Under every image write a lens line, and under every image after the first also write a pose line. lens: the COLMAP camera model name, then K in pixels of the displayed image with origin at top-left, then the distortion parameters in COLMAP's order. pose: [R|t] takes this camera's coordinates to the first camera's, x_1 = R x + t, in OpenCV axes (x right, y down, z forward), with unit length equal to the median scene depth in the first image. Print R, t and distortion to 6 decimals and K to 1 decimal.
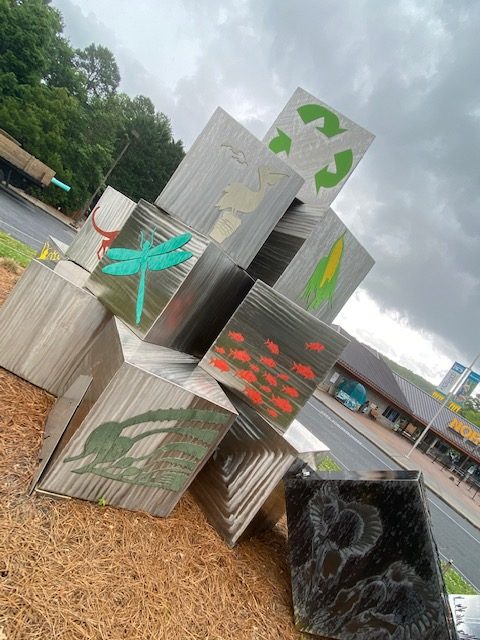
lens RADIAL K [[328.0, 0, 240.0], [0, 328.0, 320.0], [0, 0, 1]] dist [0.003261, -0.010124]
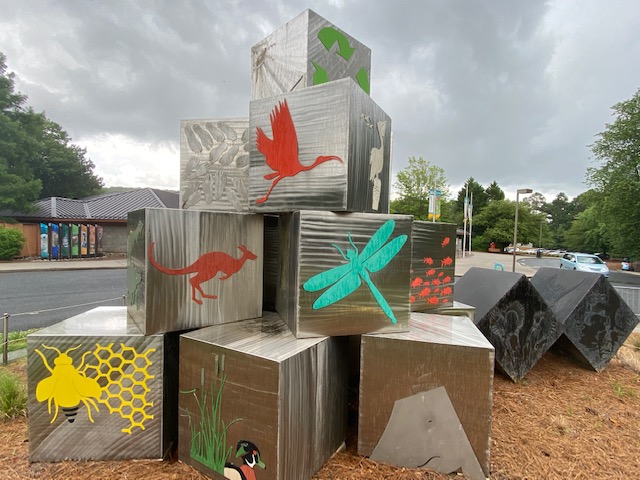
lens RADIAL K [[313.5, 0, 320.0], [0, 313.5, 240.0], [0, 0, 1]] dist [-0.001016, -0.018439]
pose [[0.579691, -0.555188, 0.596427, -0.922942], [0.397899, 0.831627, 0.387392, -0.694124], [-0.711080, 0.012750, 0.702996, 0.526507]]
